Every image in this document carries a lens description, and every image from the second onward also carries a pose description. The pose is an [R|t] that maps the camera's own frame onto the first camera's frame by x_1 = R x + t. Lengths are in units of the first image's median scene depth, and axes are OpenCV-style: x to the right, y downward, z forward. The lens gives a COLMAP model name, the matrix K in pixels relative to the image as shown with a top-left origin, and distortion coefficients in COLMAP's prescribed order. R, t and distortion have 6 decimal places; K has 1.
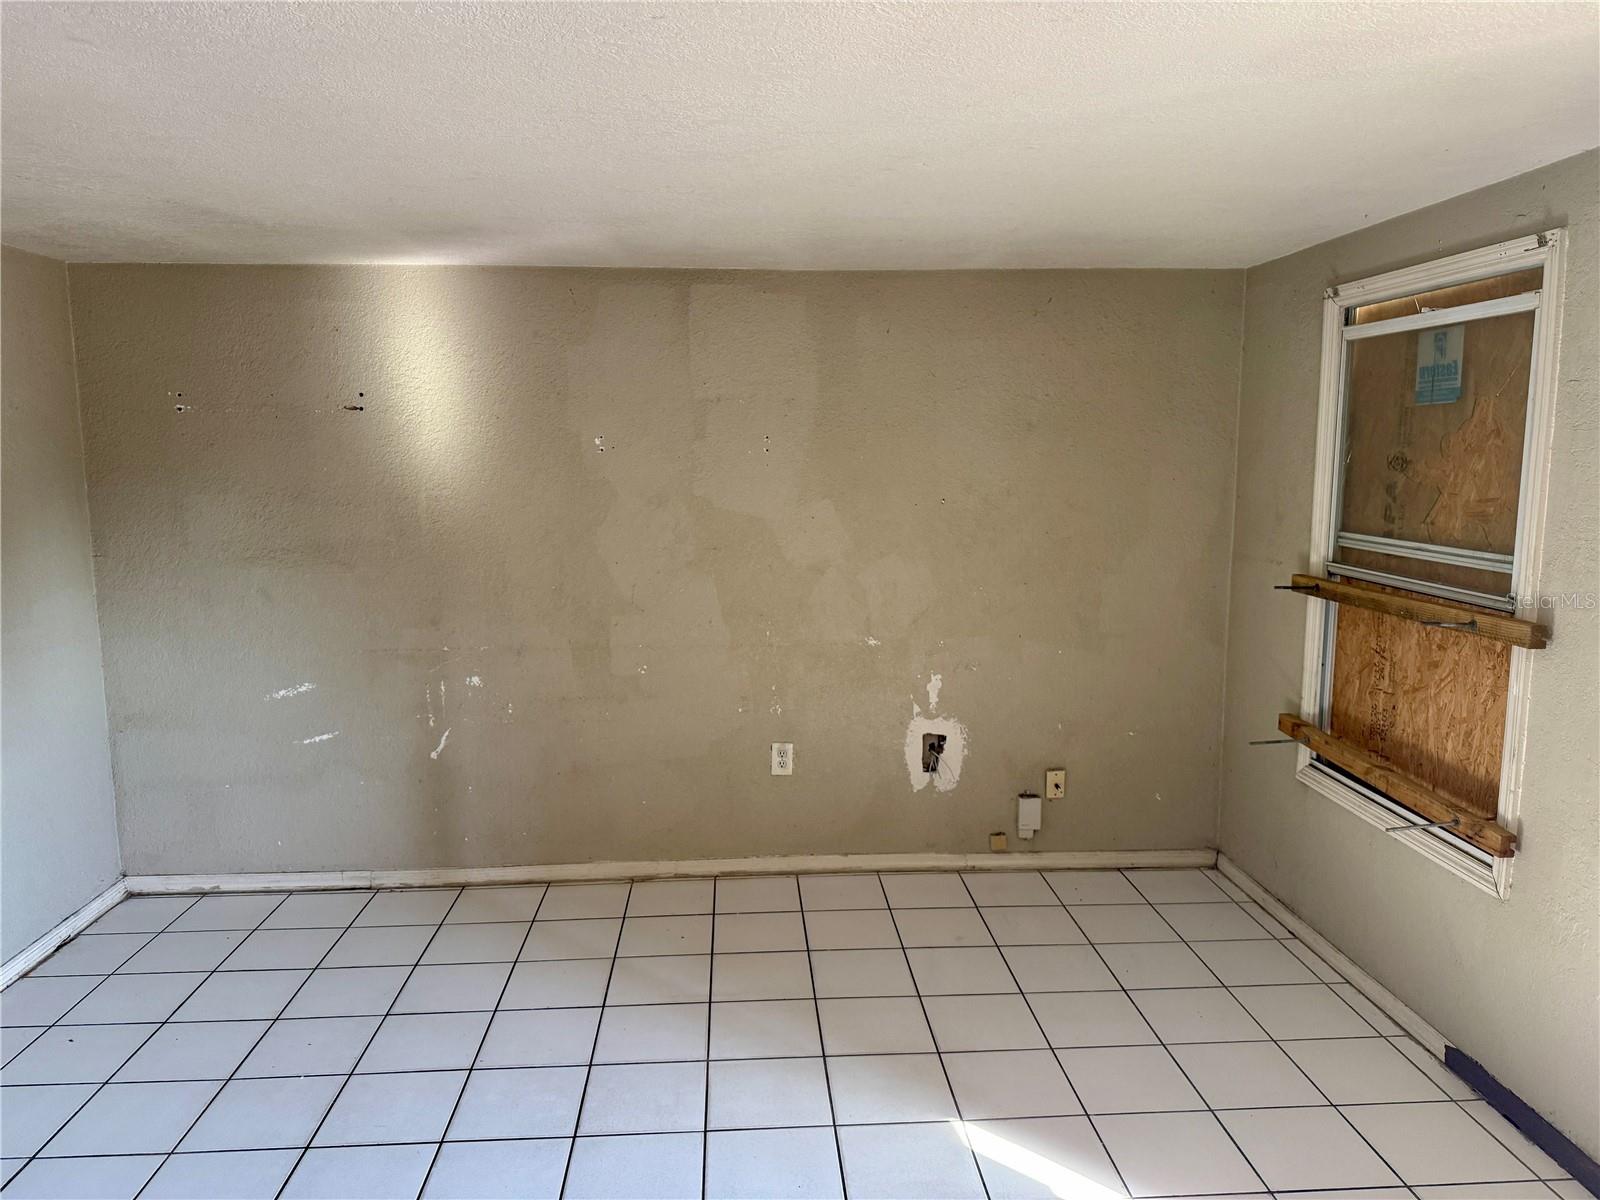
lens RADIAL K [[1116.3, 0, 799.7], [0, 1116.3, 598.8], [0, 0, 1]] dist [0.085474, -0.096703]
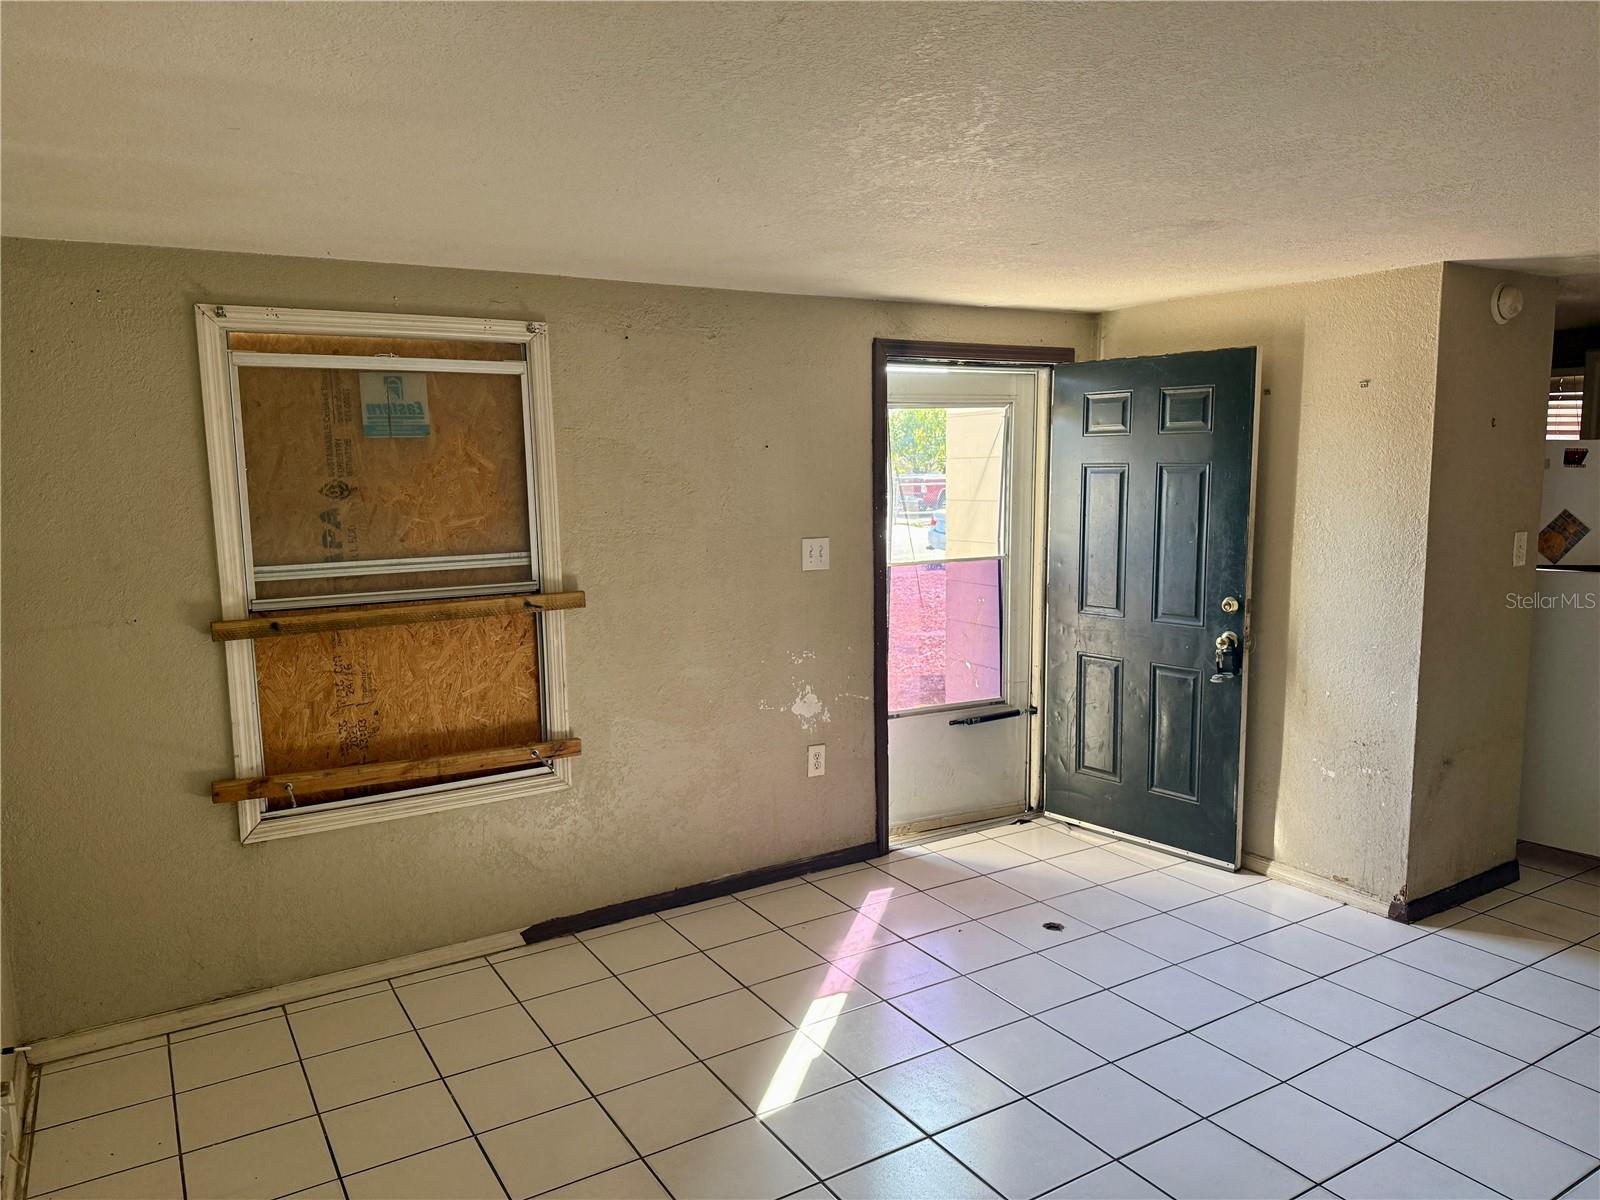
lens RADIAL K [[1116.3, 0, 820.3], [0, 1116.3, 605.2], [0, 0, 1]] dist [0.085474, -0.096703]
pose [[-0.479167, -0.104435, 0.871488, -0.581122], [0.134445, 0.972446, 0.190455, -0.145510], [-0.867366, 0.208427, -0.451923, 1.030307]]
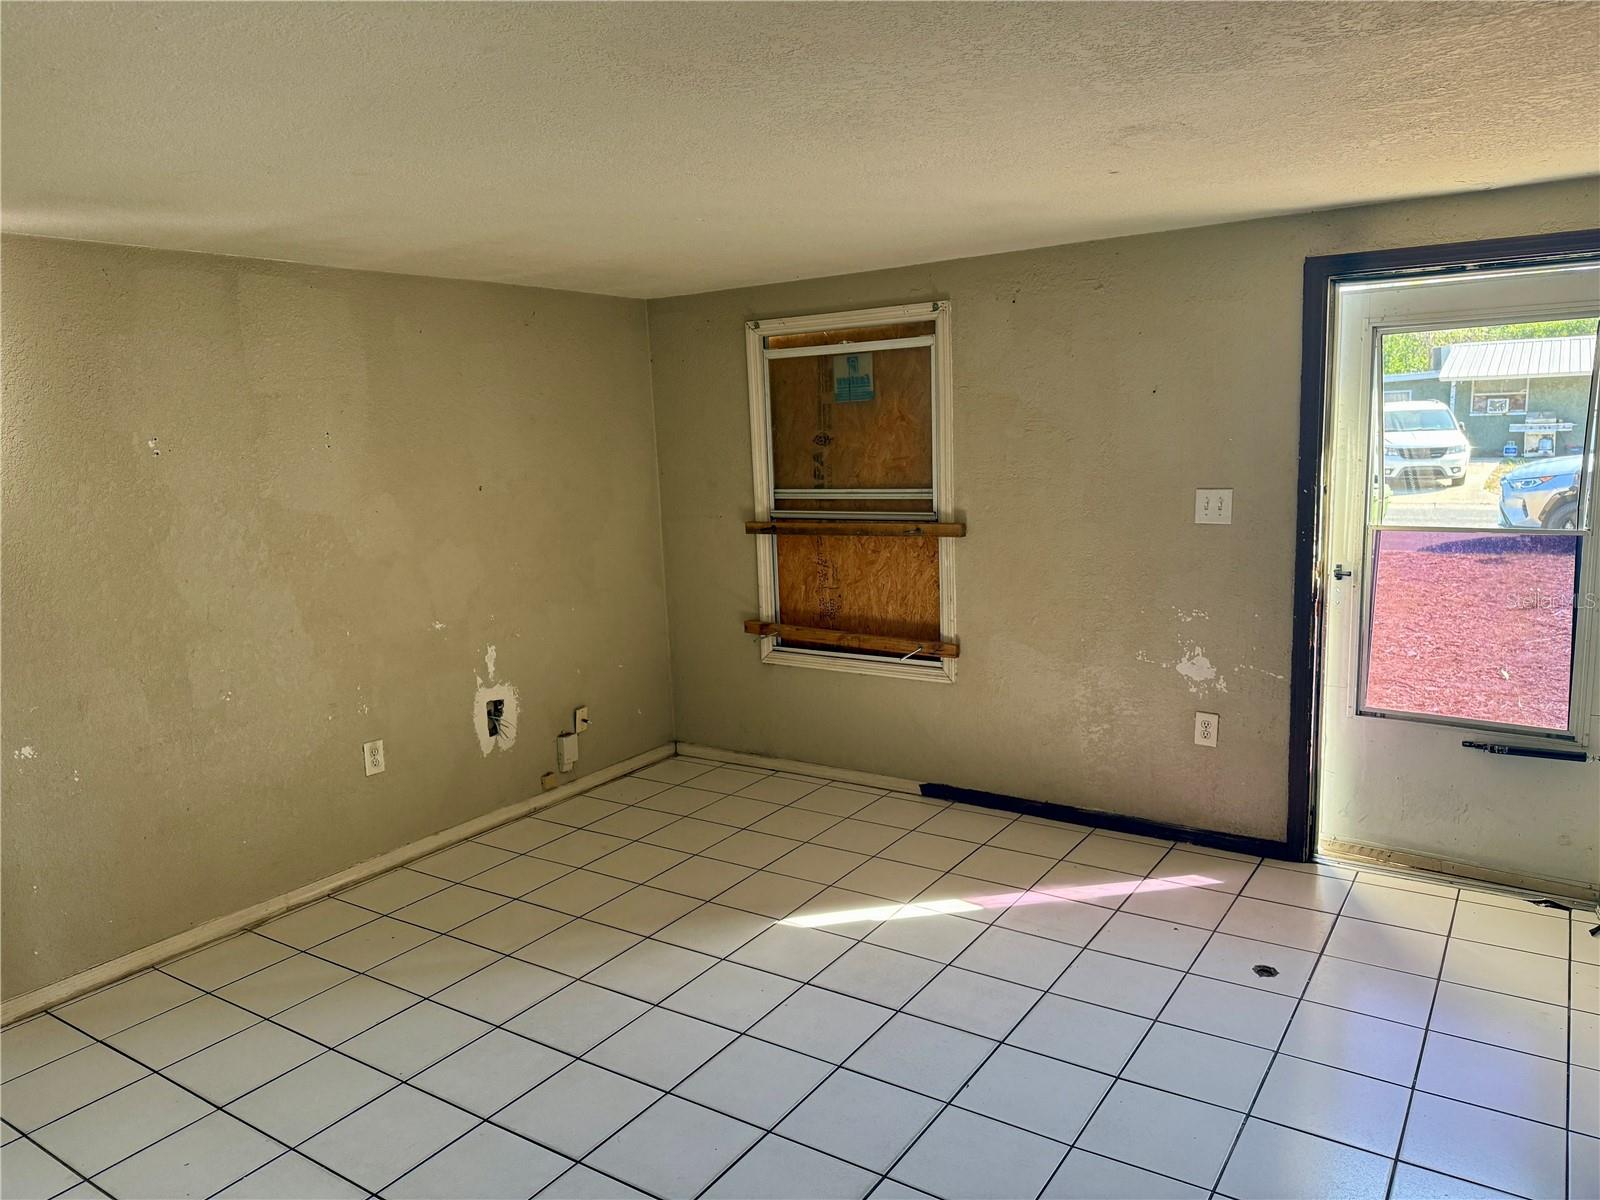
lens RADIAL K [[1116.3, 0, 808.5], [0, 1116.3, 604.4], [0, 0, 1]] dist [0.085474, -0.096703]
pose [[0.603588, -0.145795, 0.783853, -0.665053], [0.143170, 0.986978, 0.073332, -0.011310], [-0.784337, 0.067962, 0.616601, 0.080798]]
